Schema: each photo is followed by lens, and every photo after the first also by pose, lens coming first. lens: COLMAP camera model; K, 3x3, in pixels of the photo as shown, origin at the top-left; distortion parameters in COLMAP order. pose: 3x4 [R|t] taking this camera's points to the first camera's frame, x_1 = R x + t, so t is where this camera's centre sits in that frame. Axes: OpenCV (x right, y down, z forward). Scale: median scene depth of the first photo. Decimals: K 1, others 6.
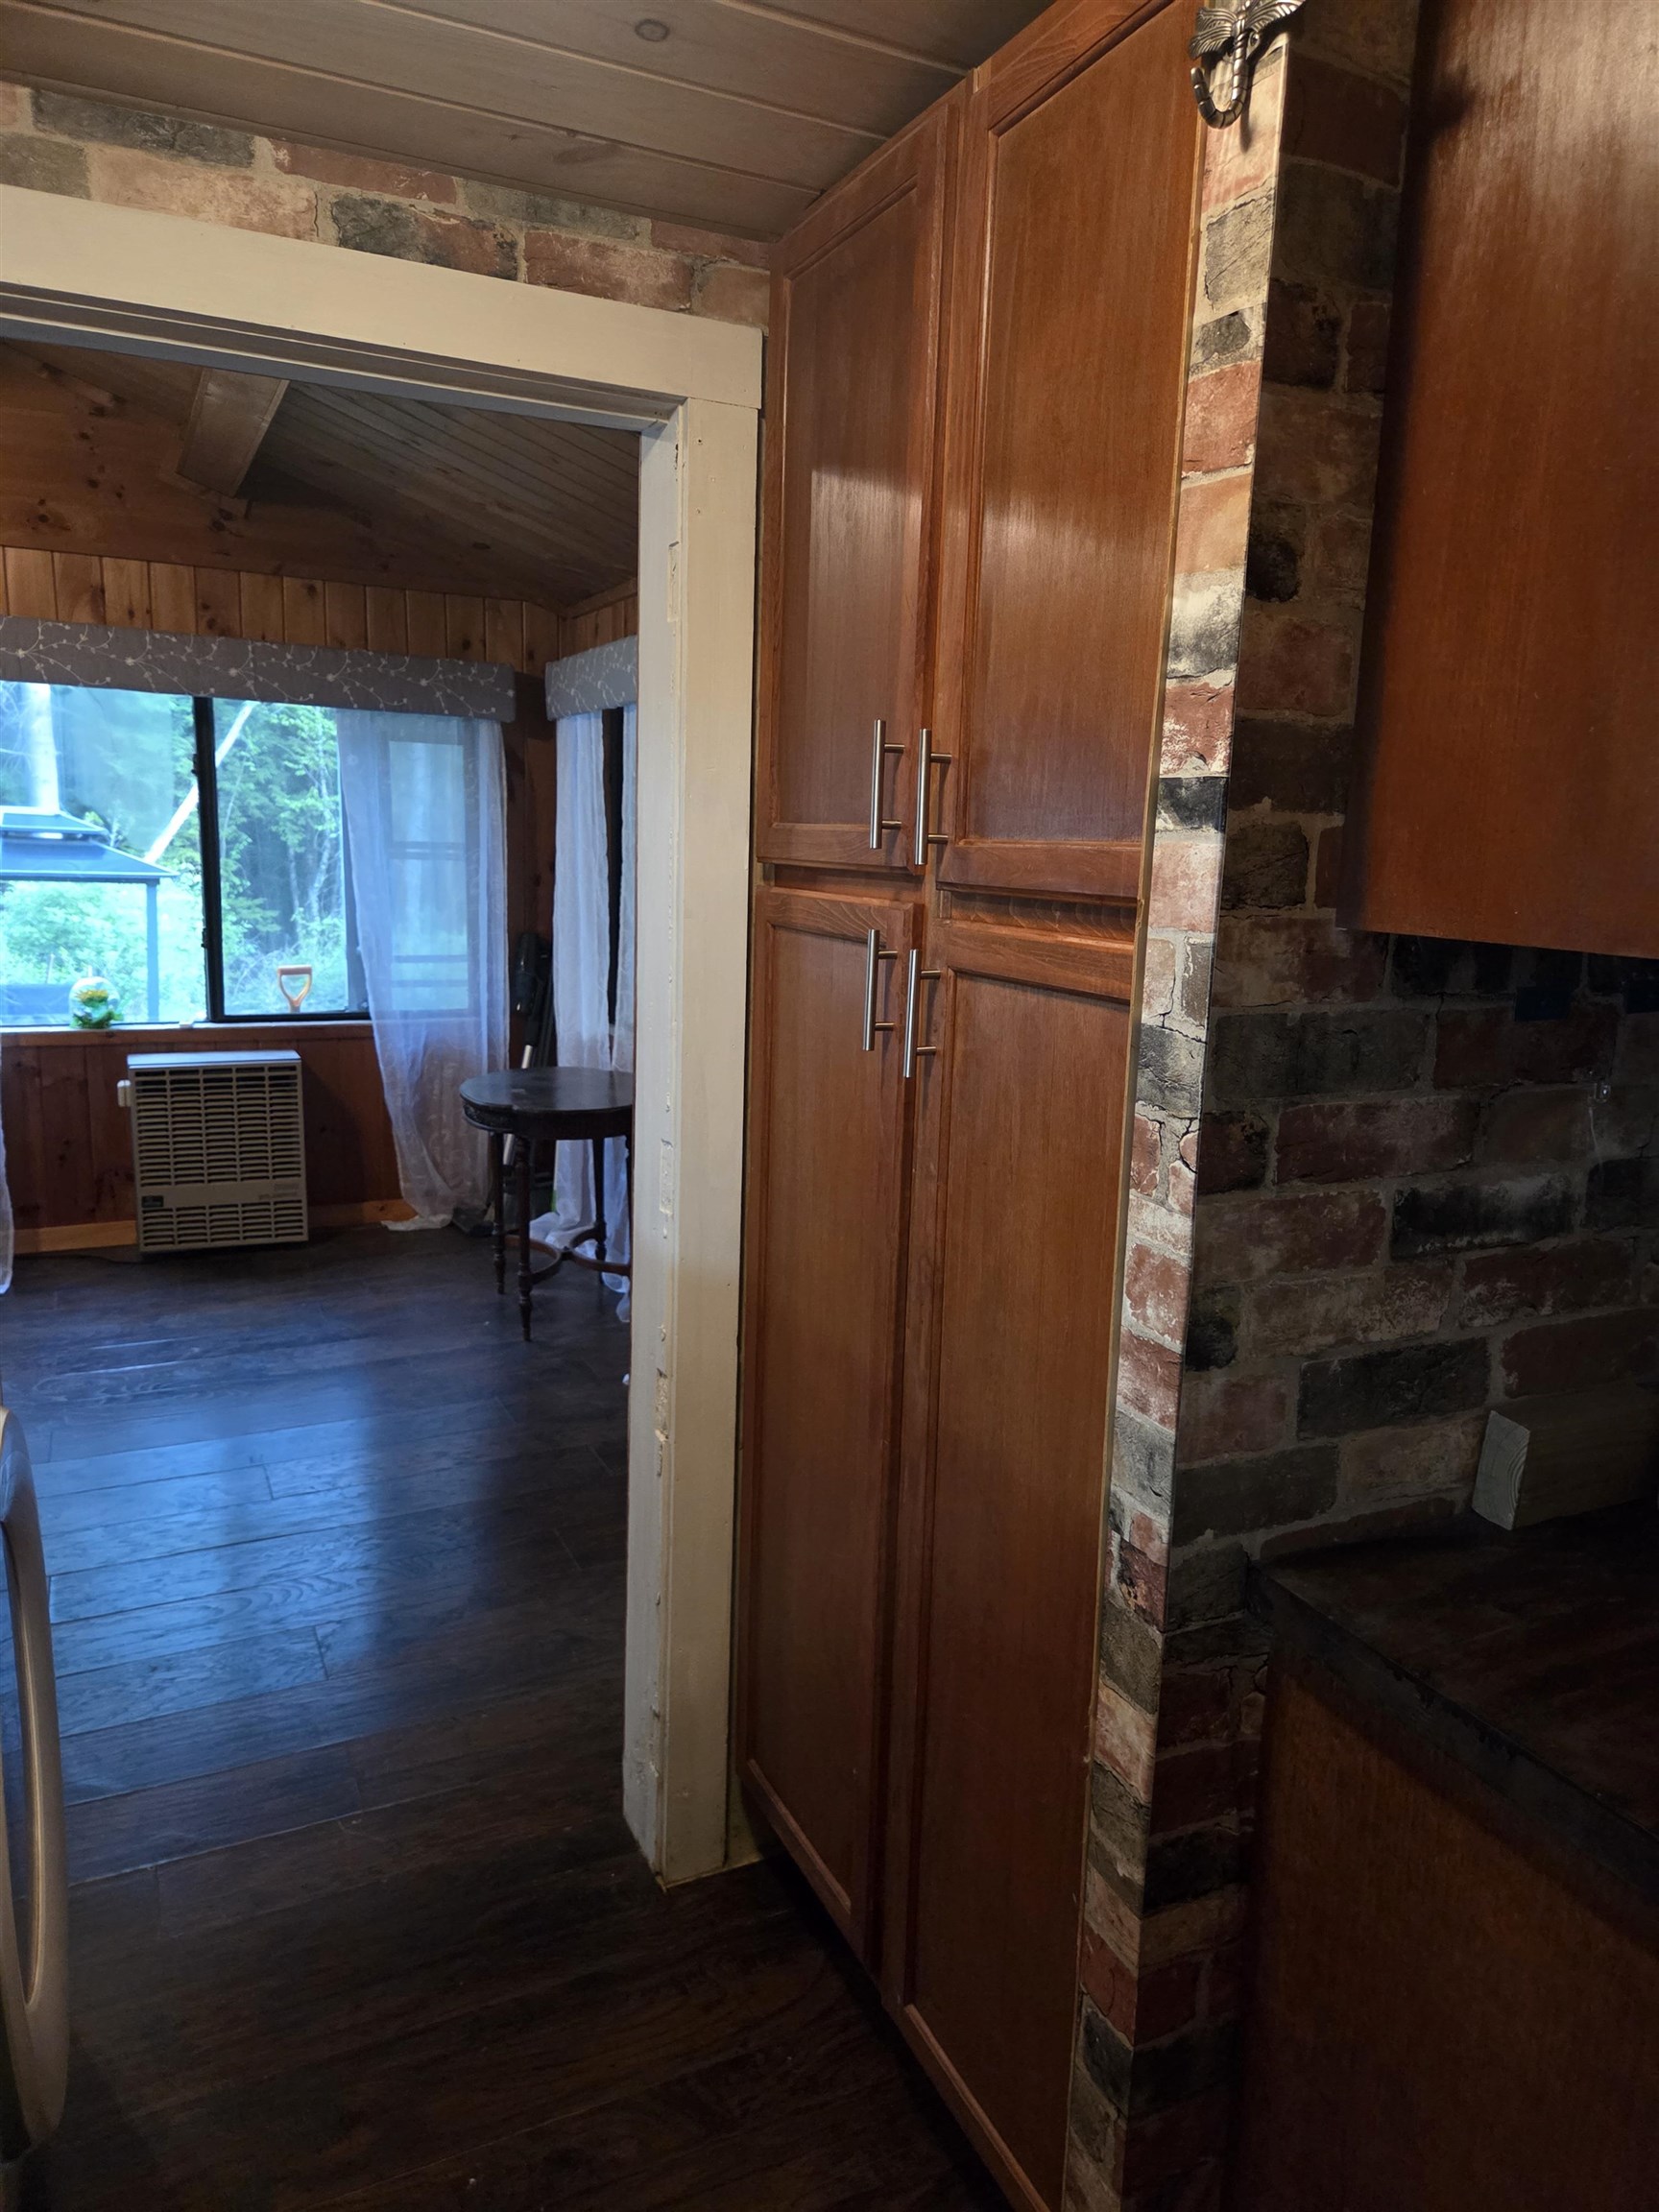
lens RADIAL K [[1488.8, 0, 829.5], [0, 1488.8, 1106.0], [0, 0, 1]] dist [-0.004686, -0.003707]
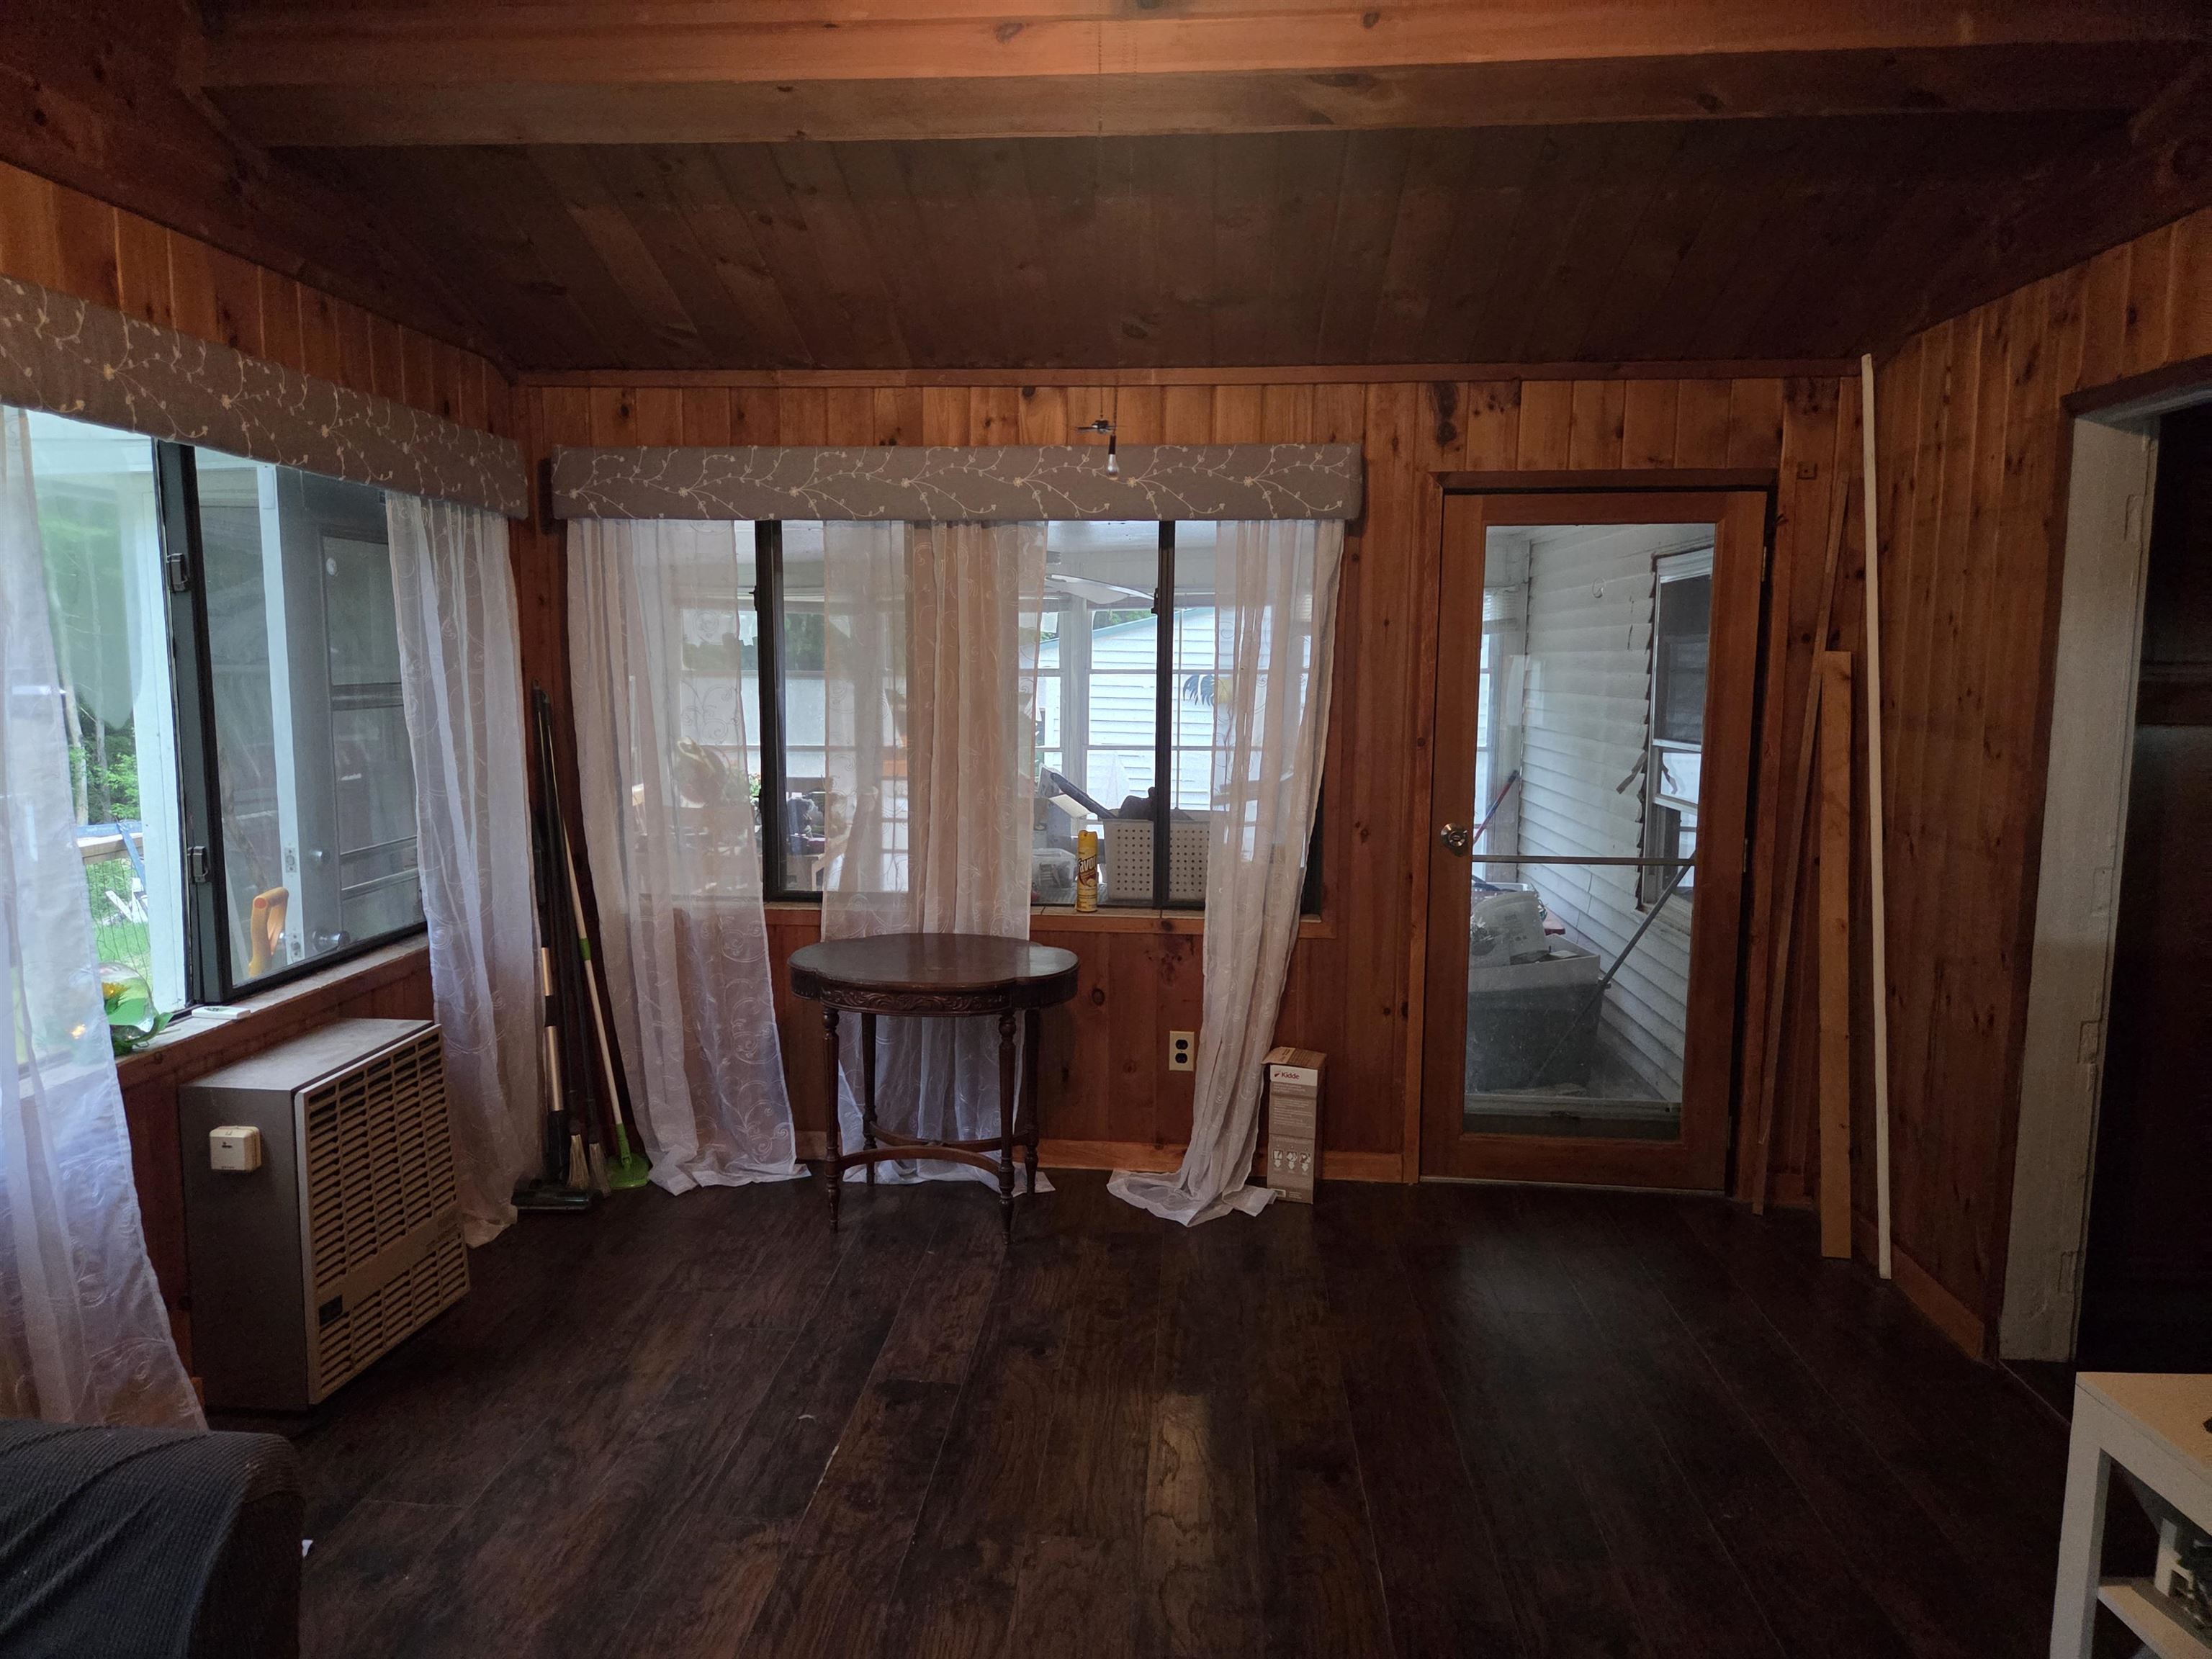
lens RADIAL K [[1488.8, 0, 1106.0], [0, 1488.8, 829.5], [0, 0, 1]] dist [-0.004686, -0.003707]
pose [[0.500456, -0.136000, 0.855013, -0.783990], [0.164488, 0.984533, 0.060323, -0.108360], [-0.849992, 0.110450, 0.515086, 0.410354]]
